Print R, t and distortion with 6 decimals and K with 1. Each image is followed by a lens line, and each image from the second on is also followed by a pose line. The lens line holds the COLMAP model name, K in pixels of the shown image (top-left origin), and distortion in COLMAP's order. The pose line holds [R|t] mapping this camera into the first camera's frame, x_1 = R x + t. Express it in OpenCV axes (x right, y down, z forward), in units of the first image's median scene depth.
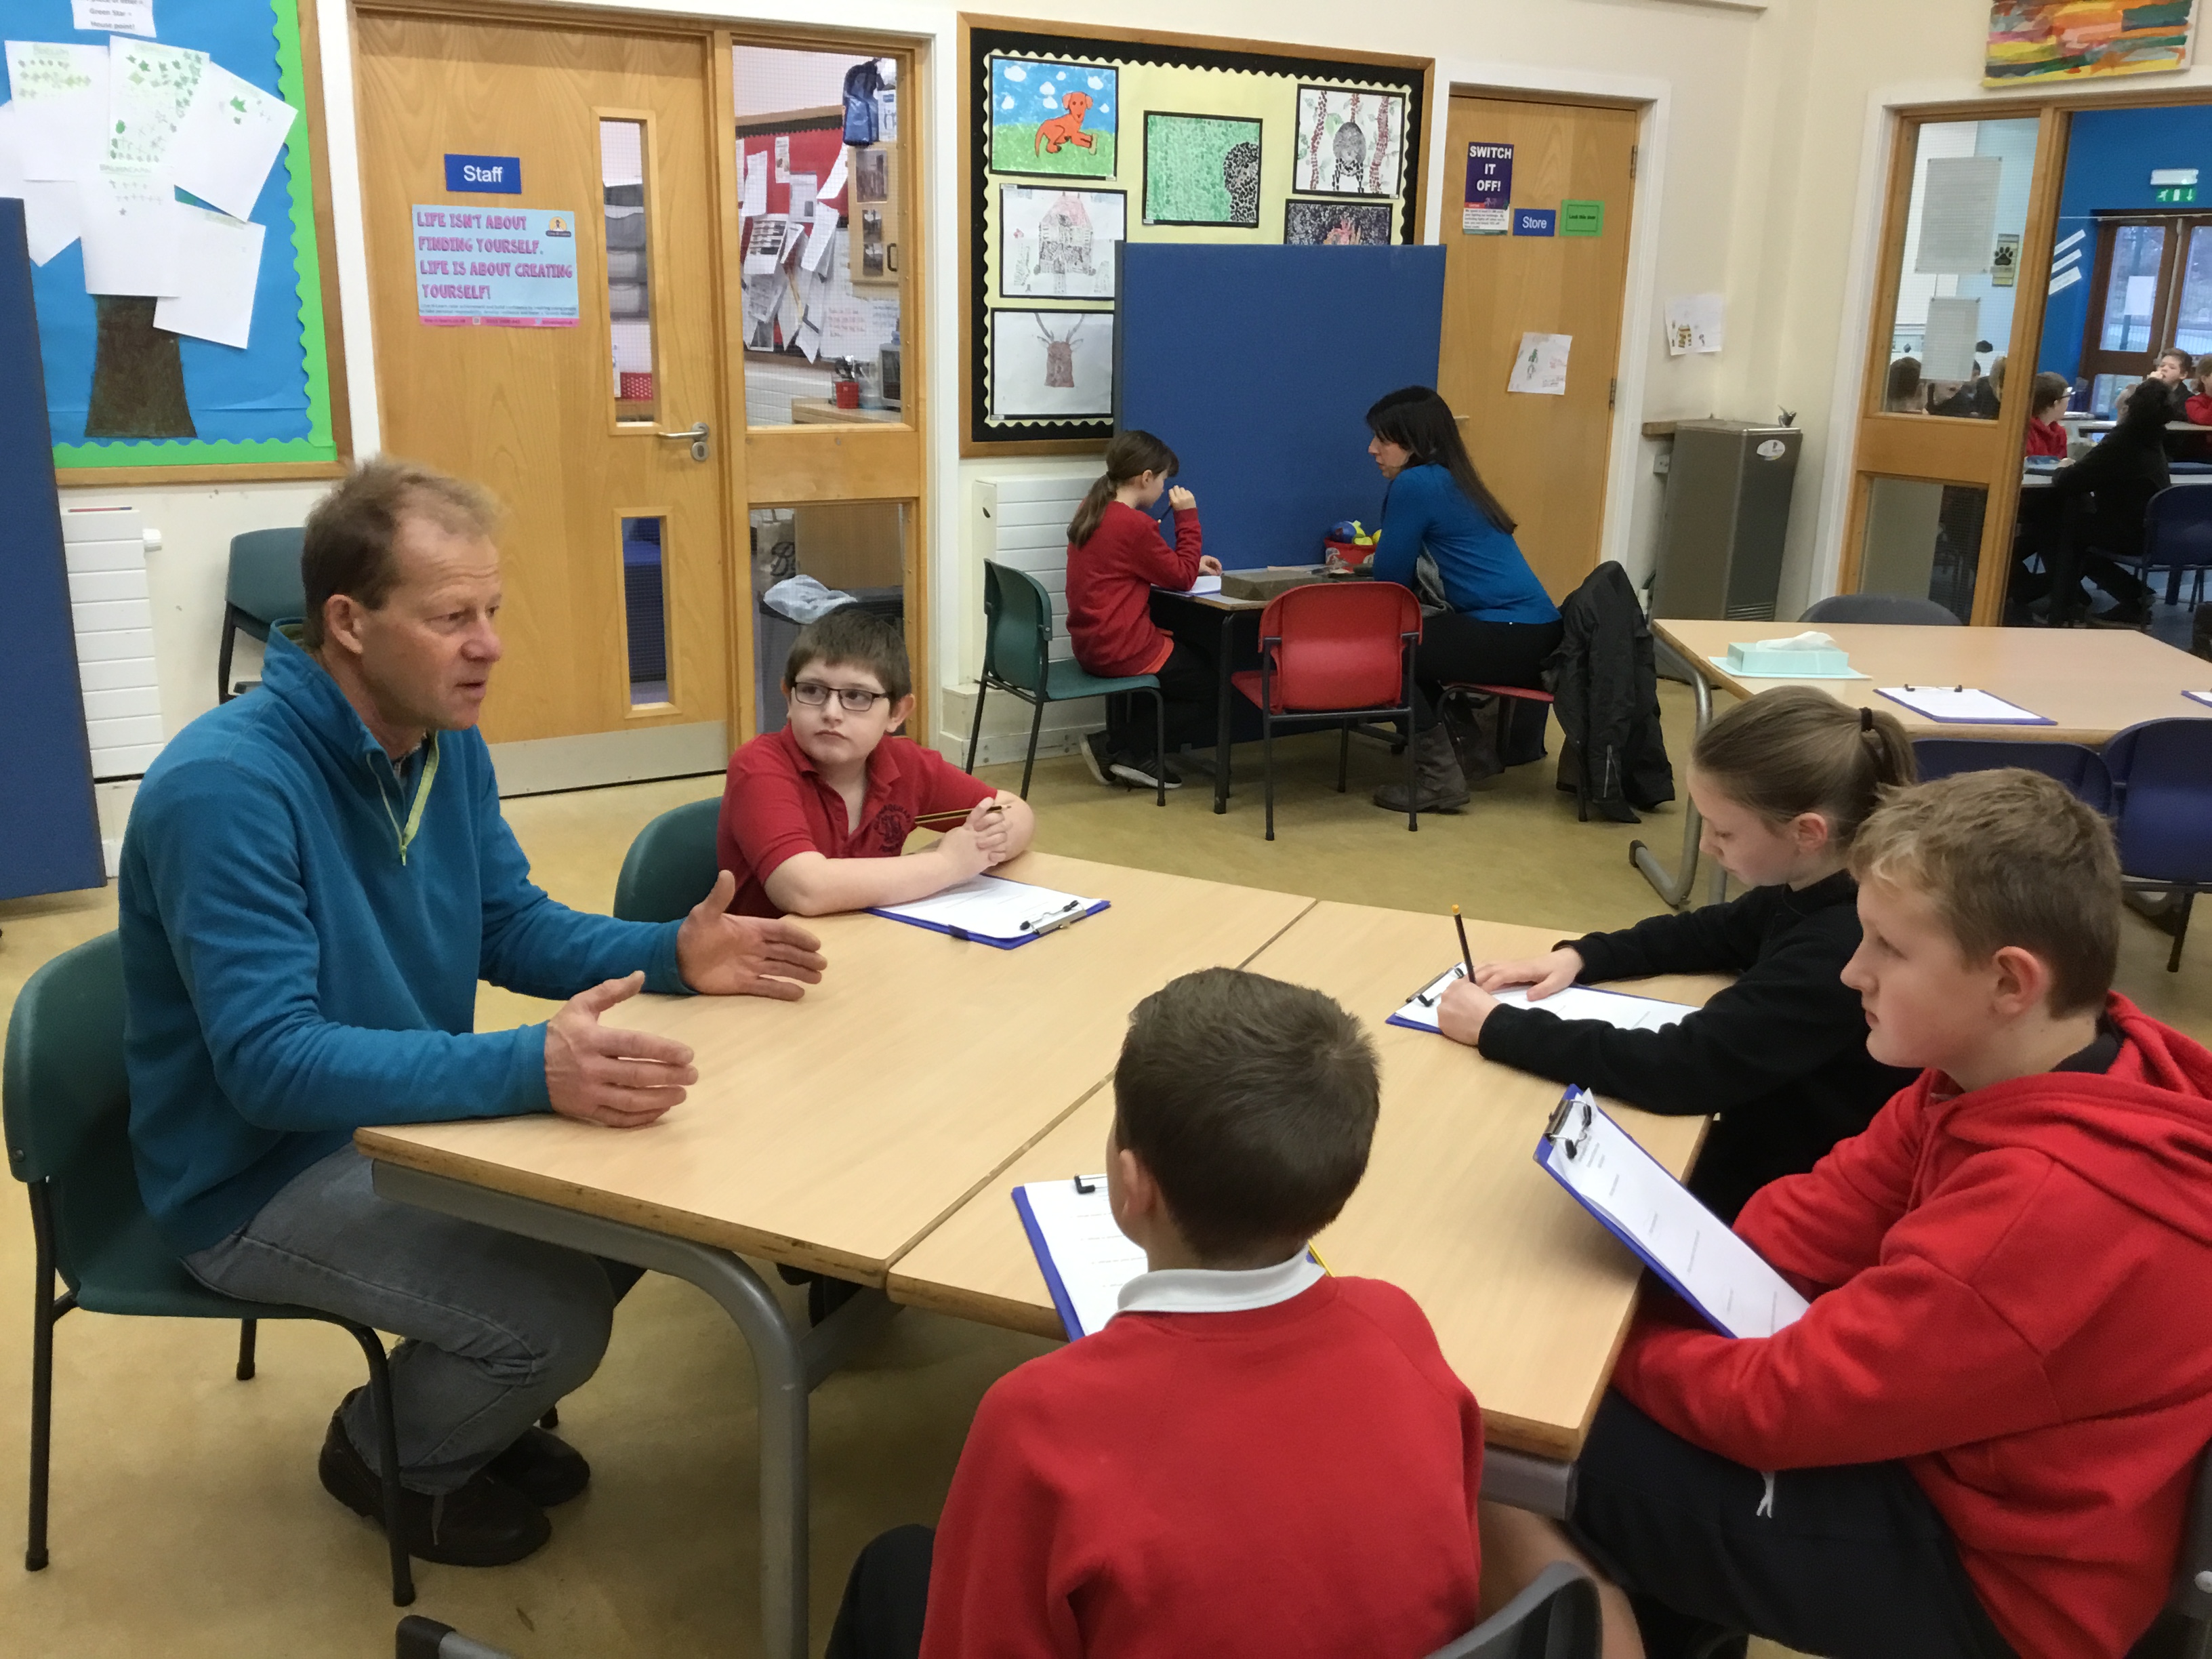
lens RADIAL K [[1998.6, 0, 1108.9], [0, 1998.6, 865.4], [0, 0, 1]] dist [0.105190, -0.240130]
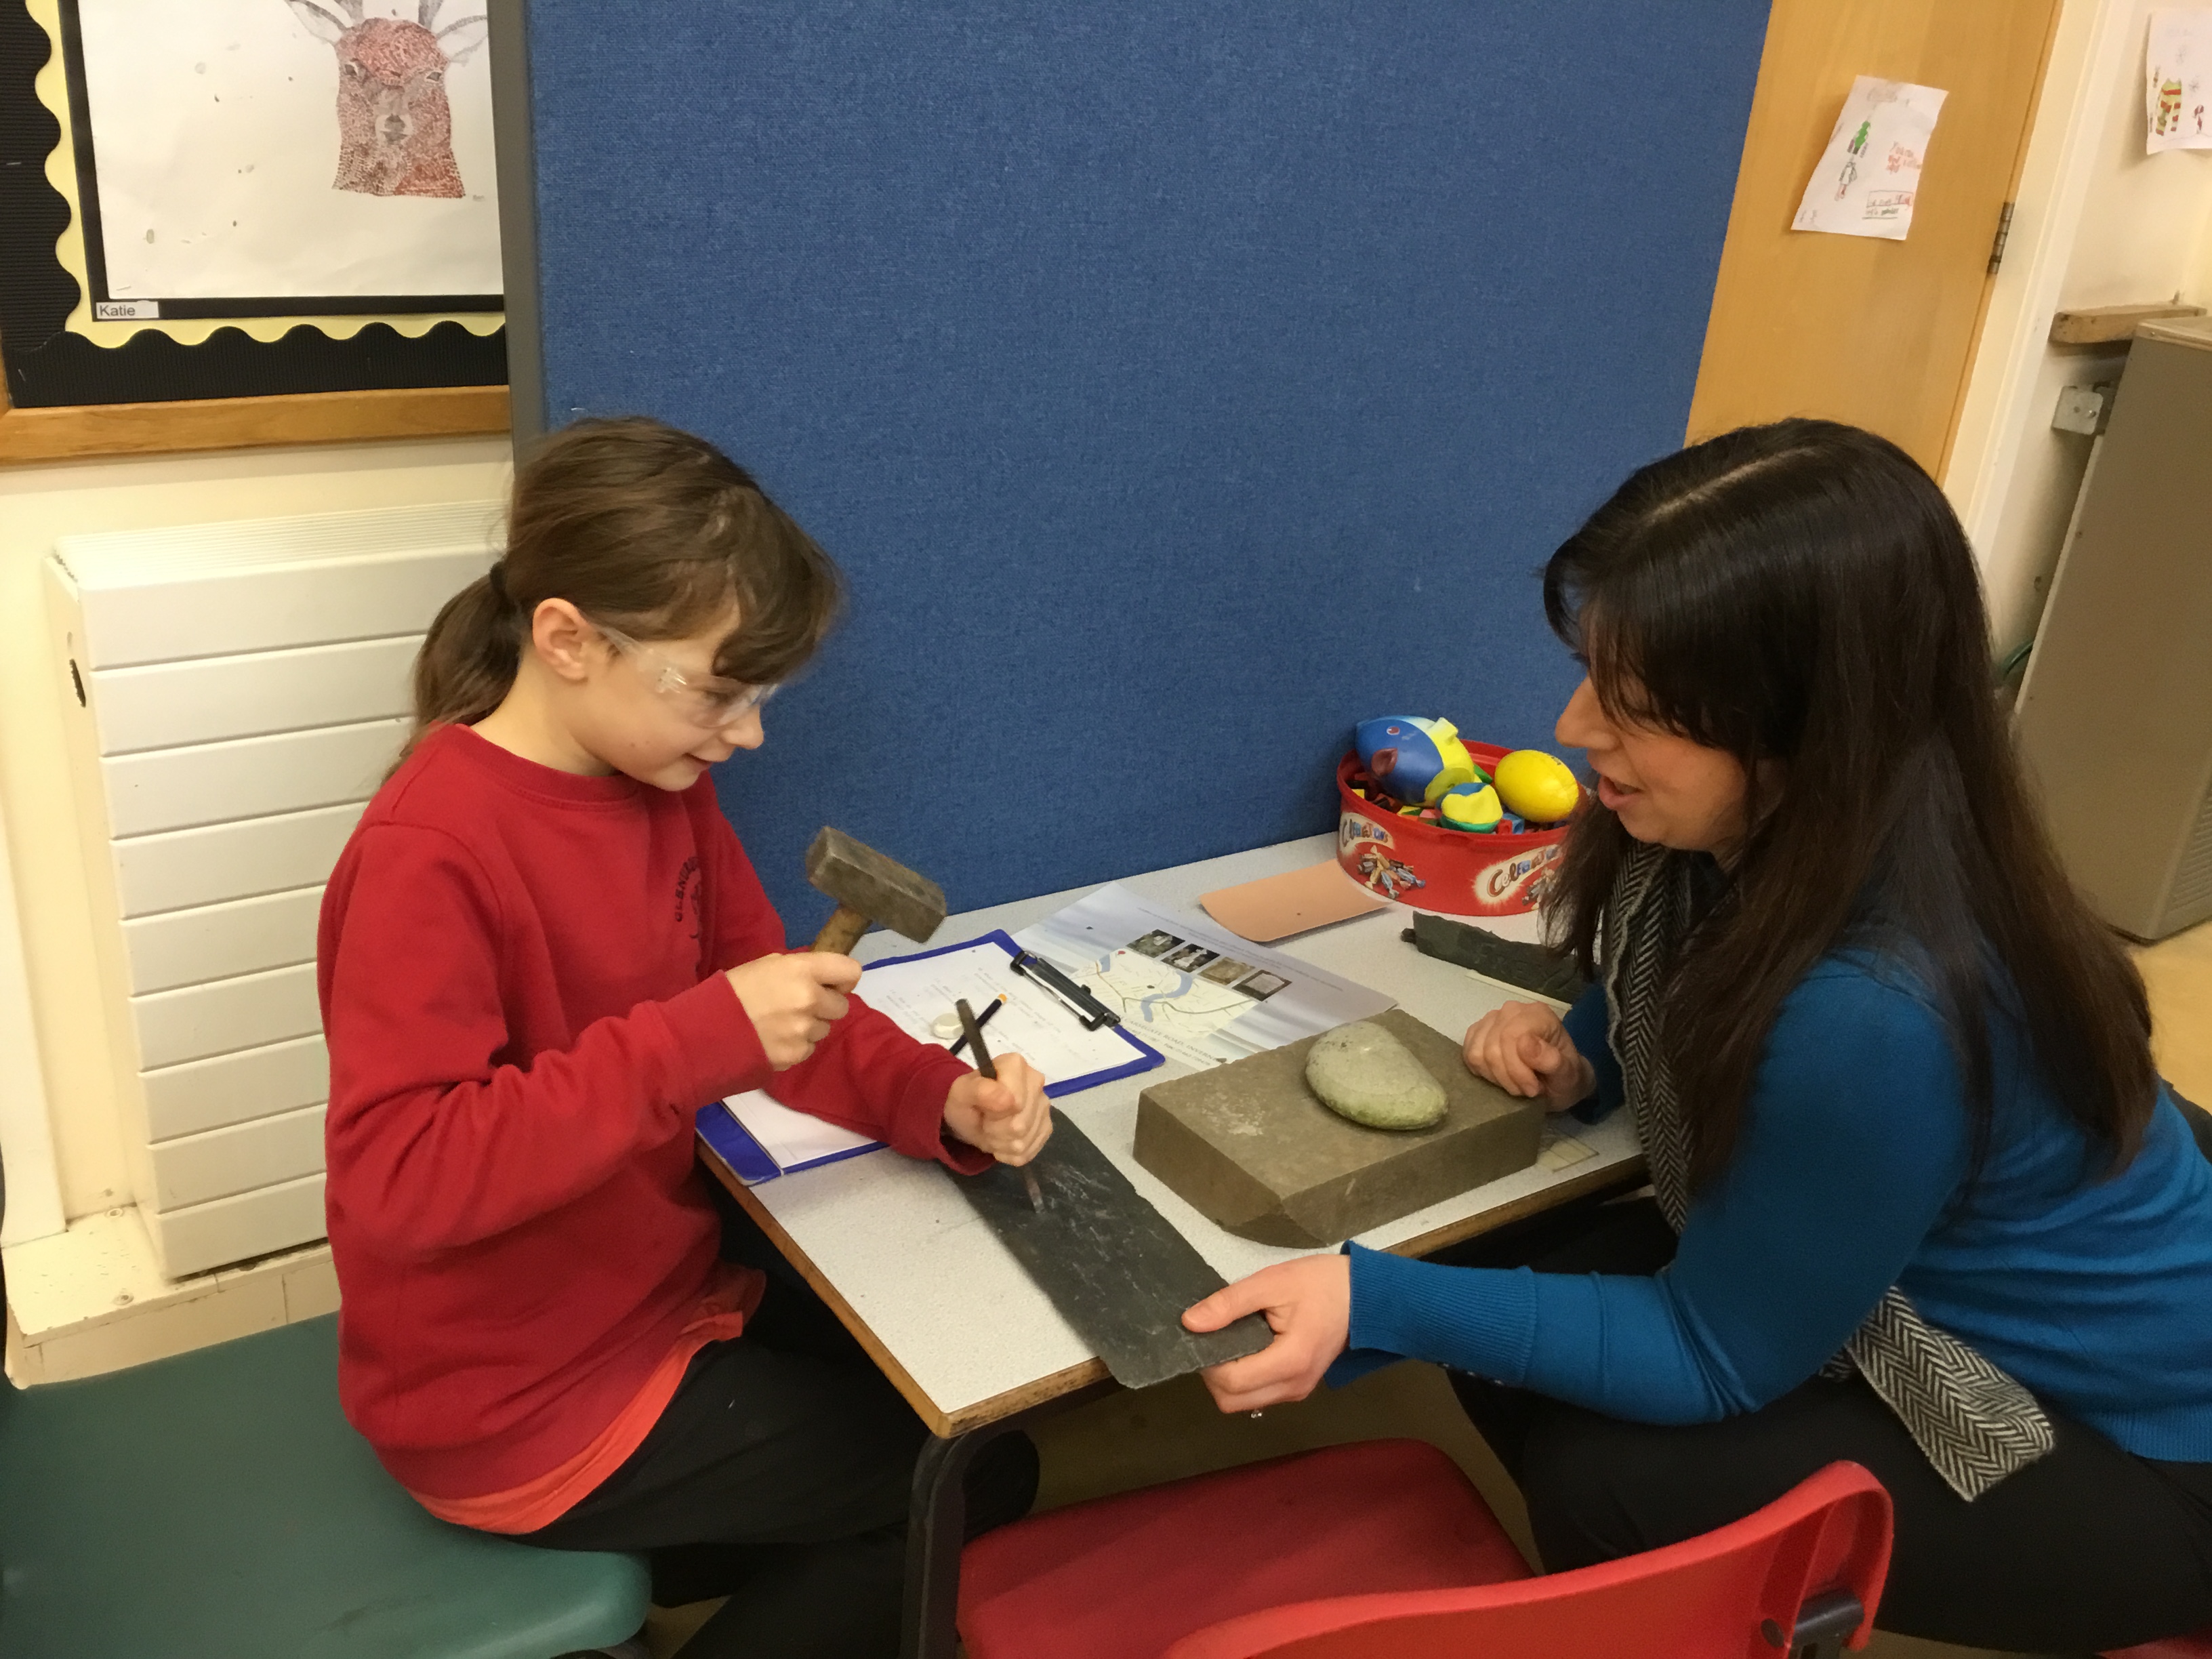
lens RADIAL K [[2007.2, 0, 1108.6], [0, 2007.2, 867.3], [0, 0, 1]] dist [0.079848, -0.145439]
pose [[0.997149, 0.035570, 0.066548, 0.052476], [-0.044524, 0.989388, 0.138311, -0.182311], [-0.060922, -0.140879, 0.988151, 0.681150]]
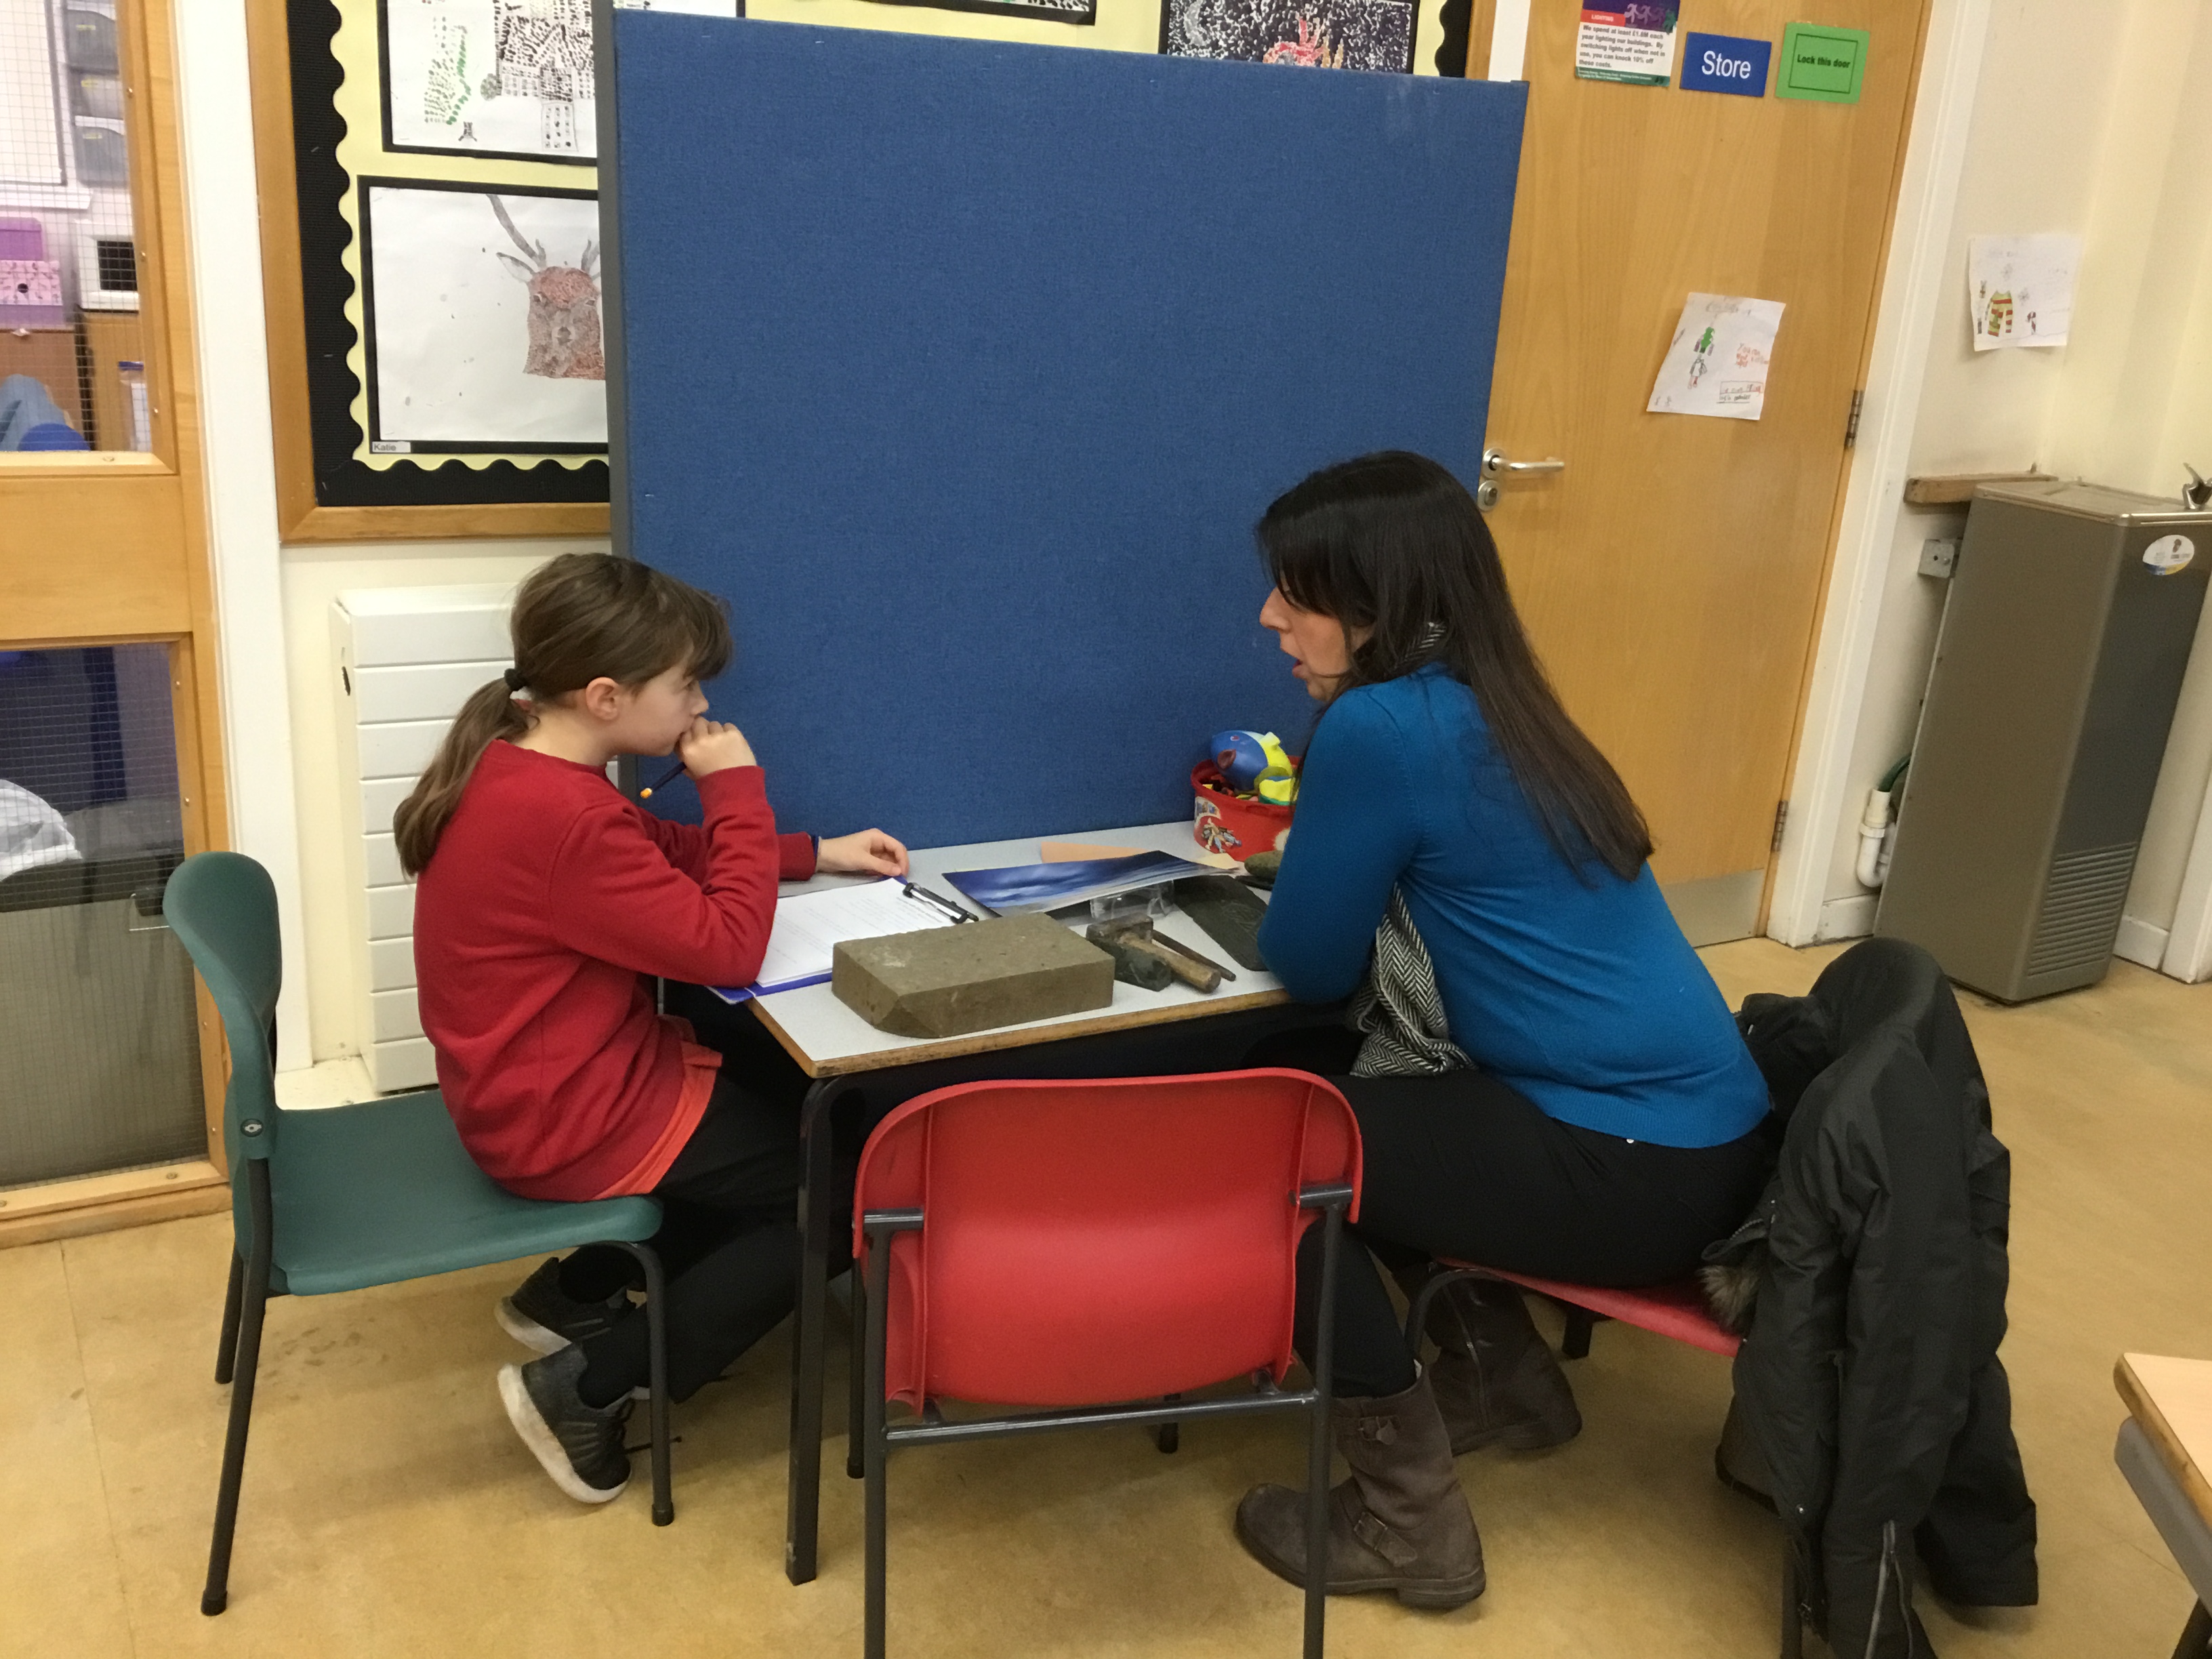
lens RADIAL K [[1998.6, 0, 1108.9], [0, 1998.6, 865.4], [0, 0, 1]] dist [0.105190, -0.240130]
pose [[0.997428, 0.058739, -0.041079, 0.105022], [-0.057086, 0.997554, 0.040333, -0.153638], [0.043347, -0.037884, 0.998342, 0.558617]]
